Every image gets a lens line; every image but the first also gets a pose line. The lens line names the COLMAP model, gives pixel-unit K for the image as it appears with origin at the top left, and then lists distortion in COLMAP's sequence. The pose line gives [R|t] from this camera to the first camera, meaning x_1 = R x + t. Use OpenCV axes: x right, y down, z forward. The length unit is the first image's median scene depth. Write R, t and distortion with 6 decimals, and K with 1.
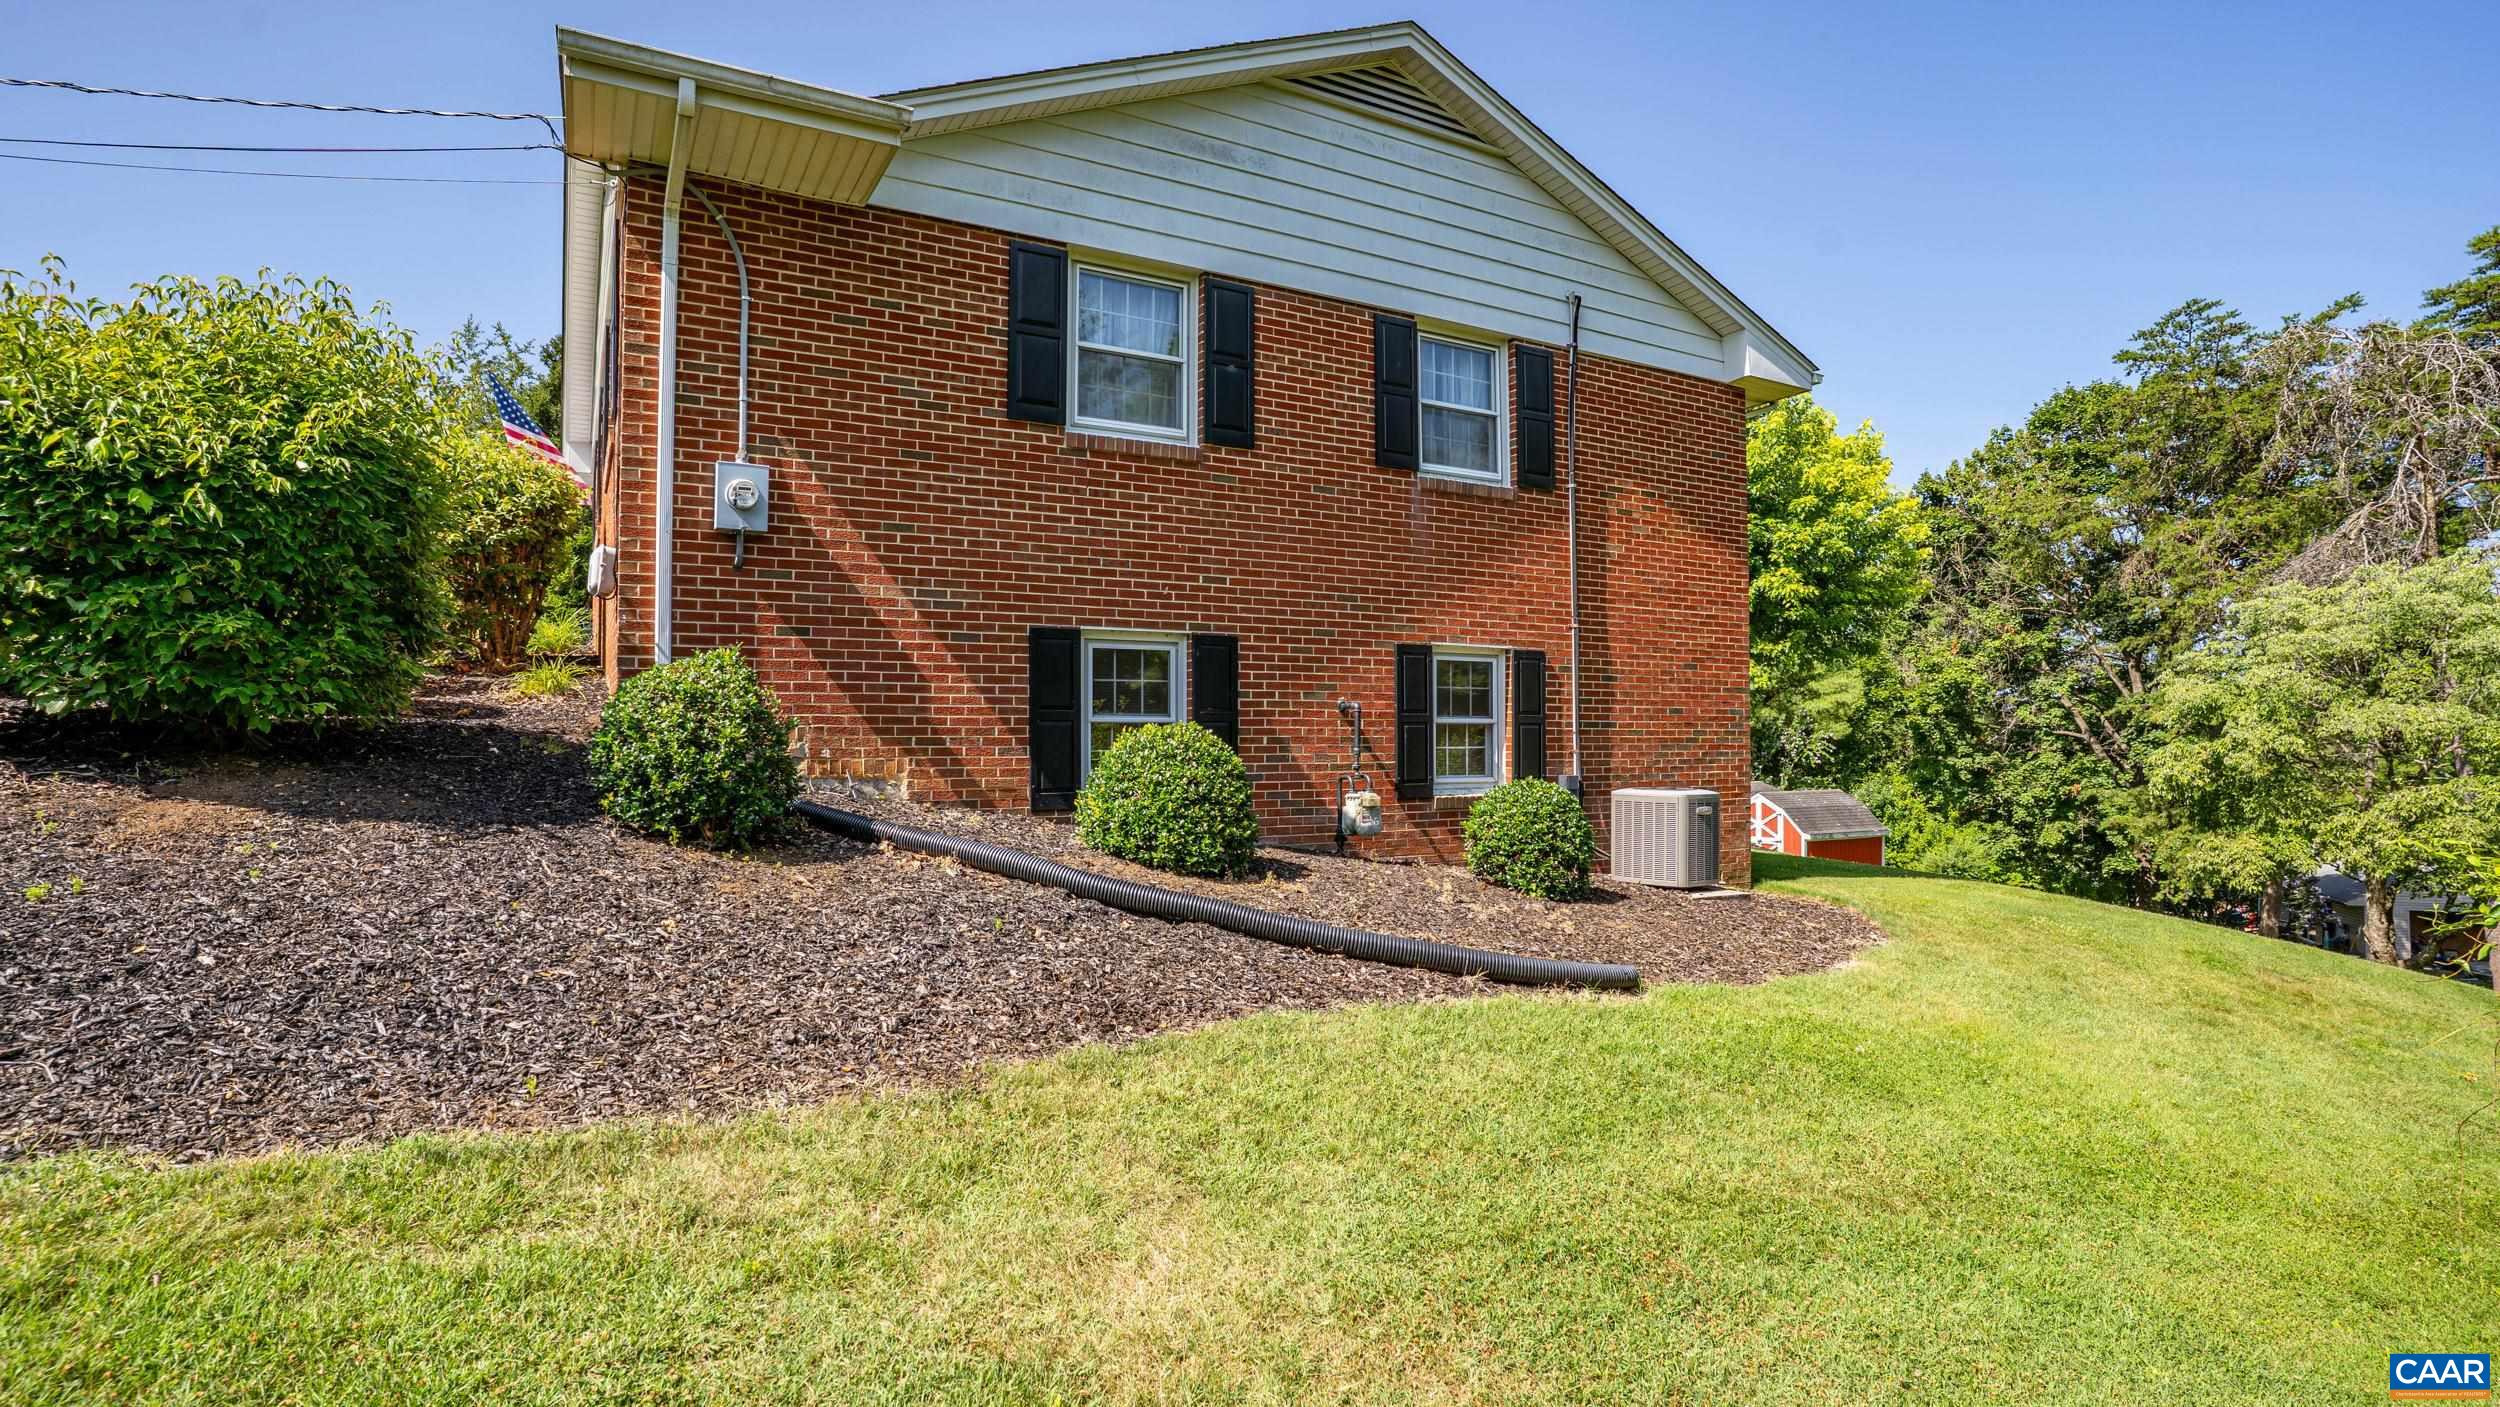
lens RADIAL K [[1376.2, 0, 1250.9], [0, 1376.2, 716.1], [0, 0, 1]] dist [-0.002261, 0.001103]
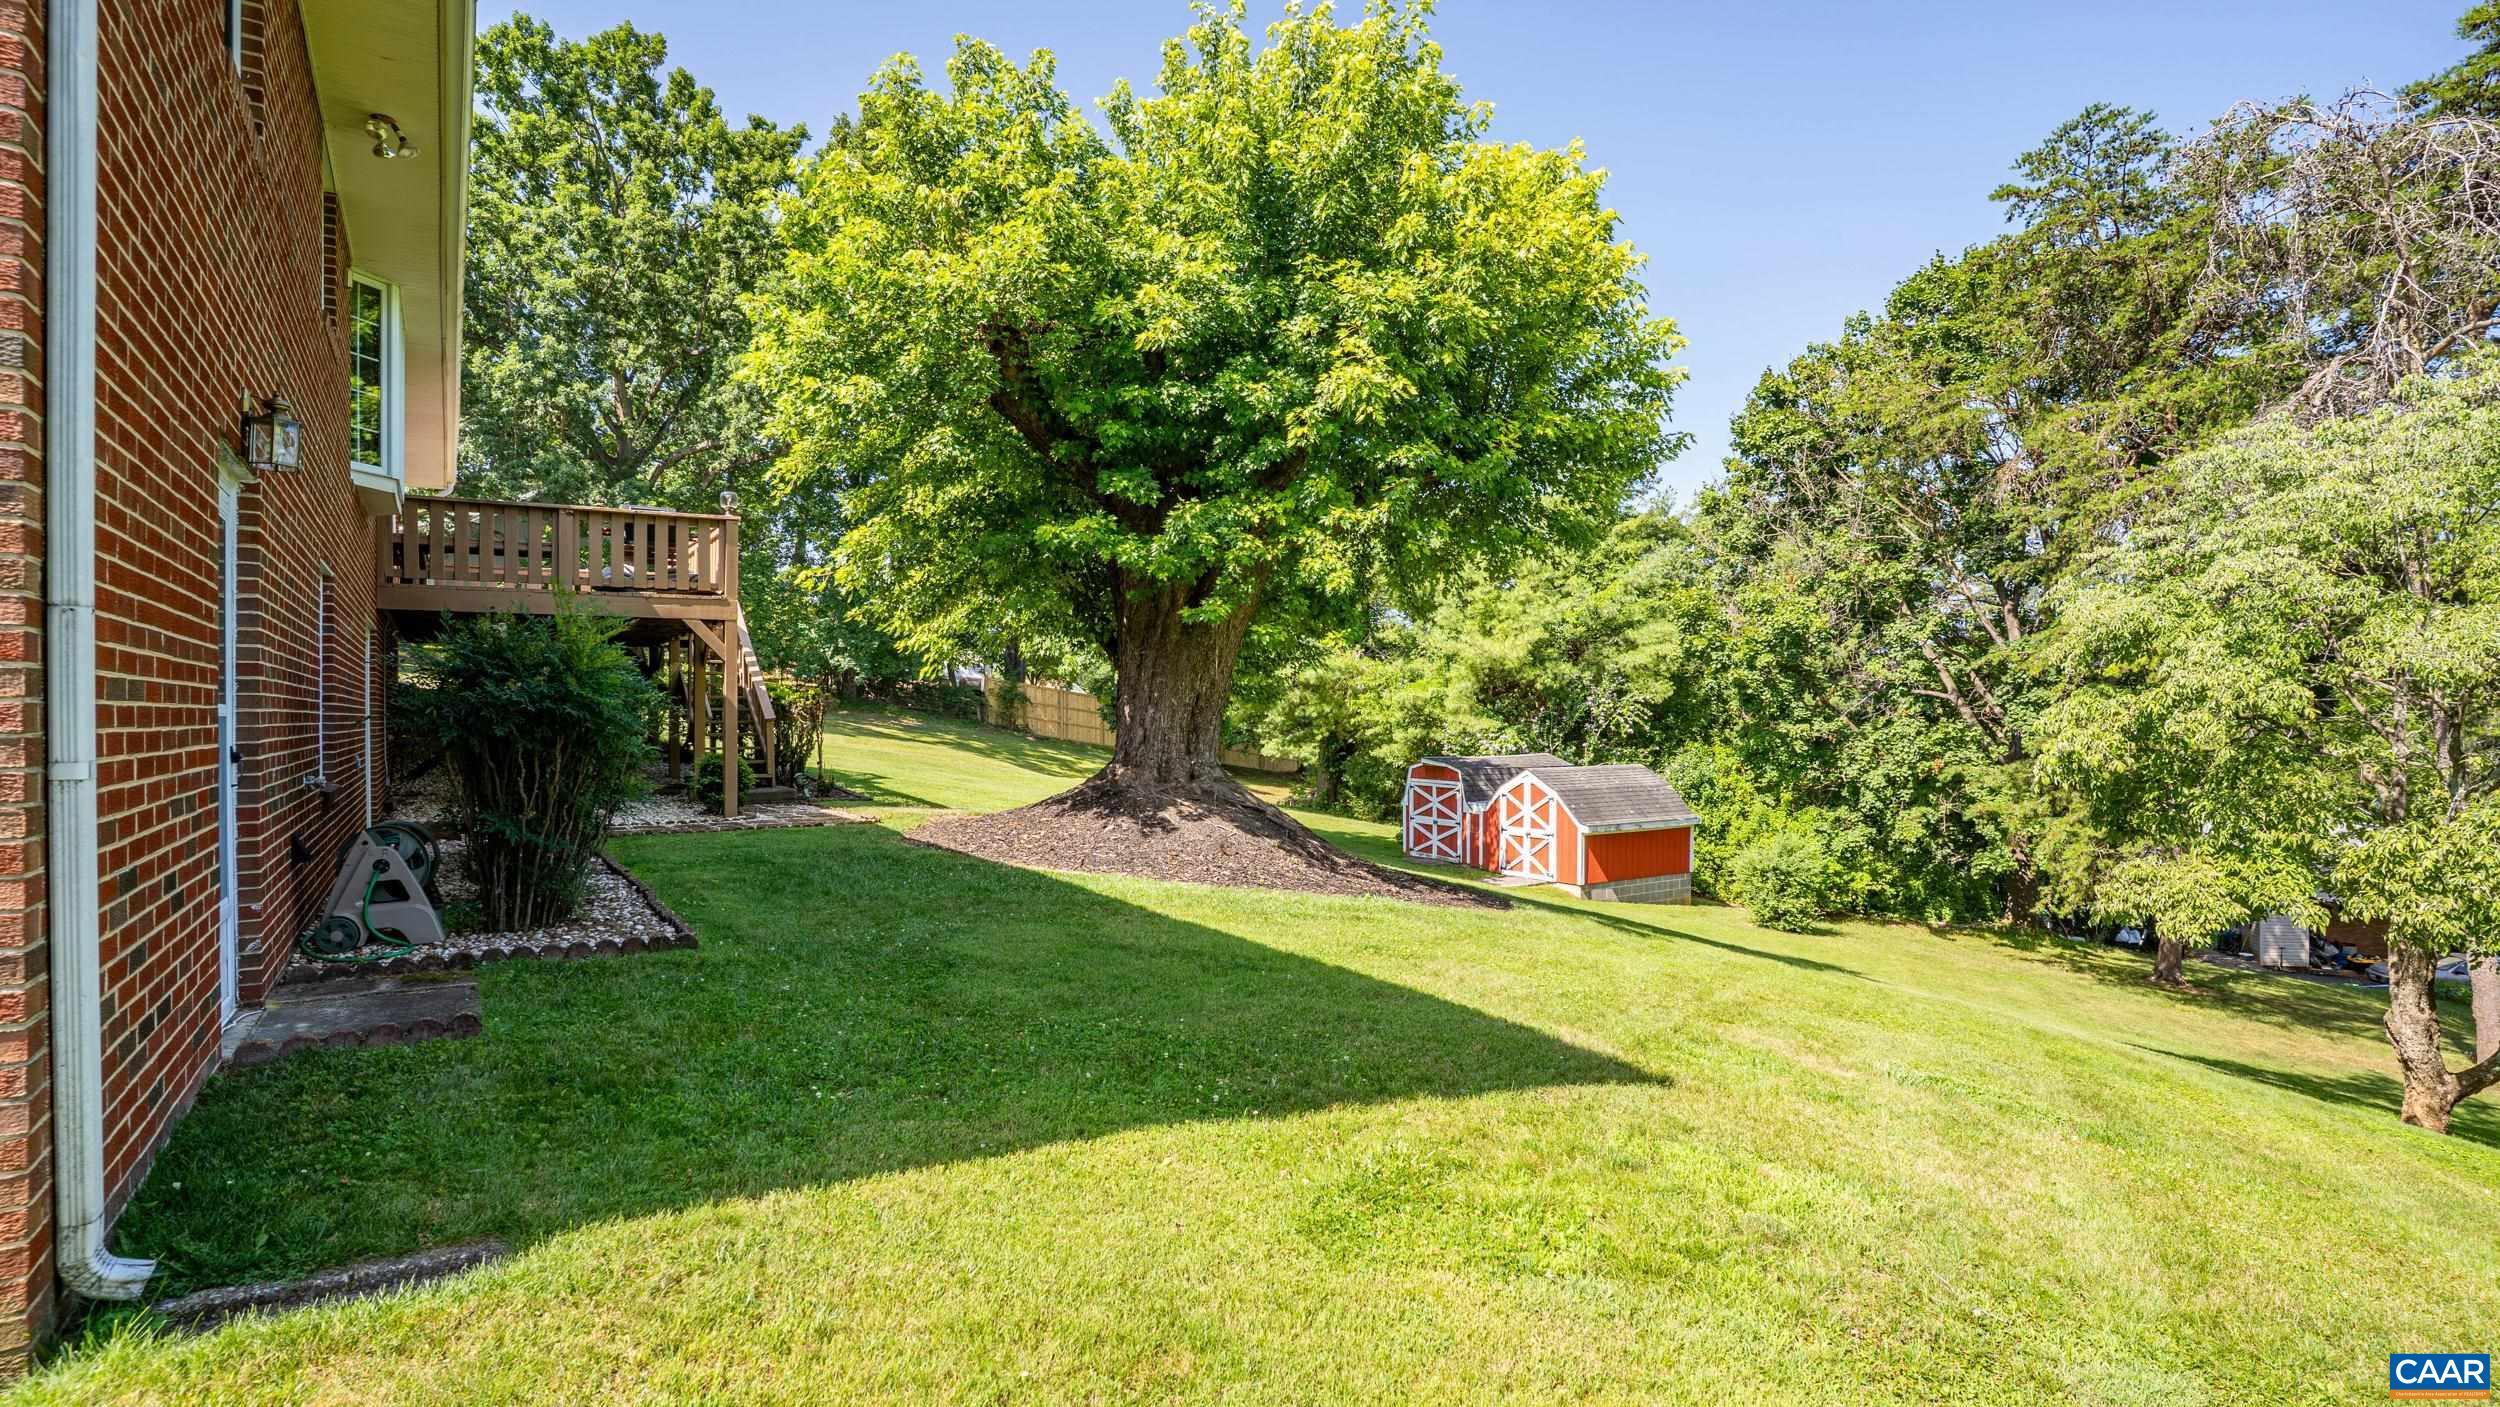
lens RADIAL K [[1390.8, 0, 1250.0], [0, 1390.8, 703.5], [0, 0, 1]] dist [-0.002687, -0.000881]
pose [[0.997557, 0.003411, 0.069778, 0.157359], [-0.004491, 0.999872, 0.015333, 0.008488], [-0.069717, -0.015609, 0.997445, 0.244448]]
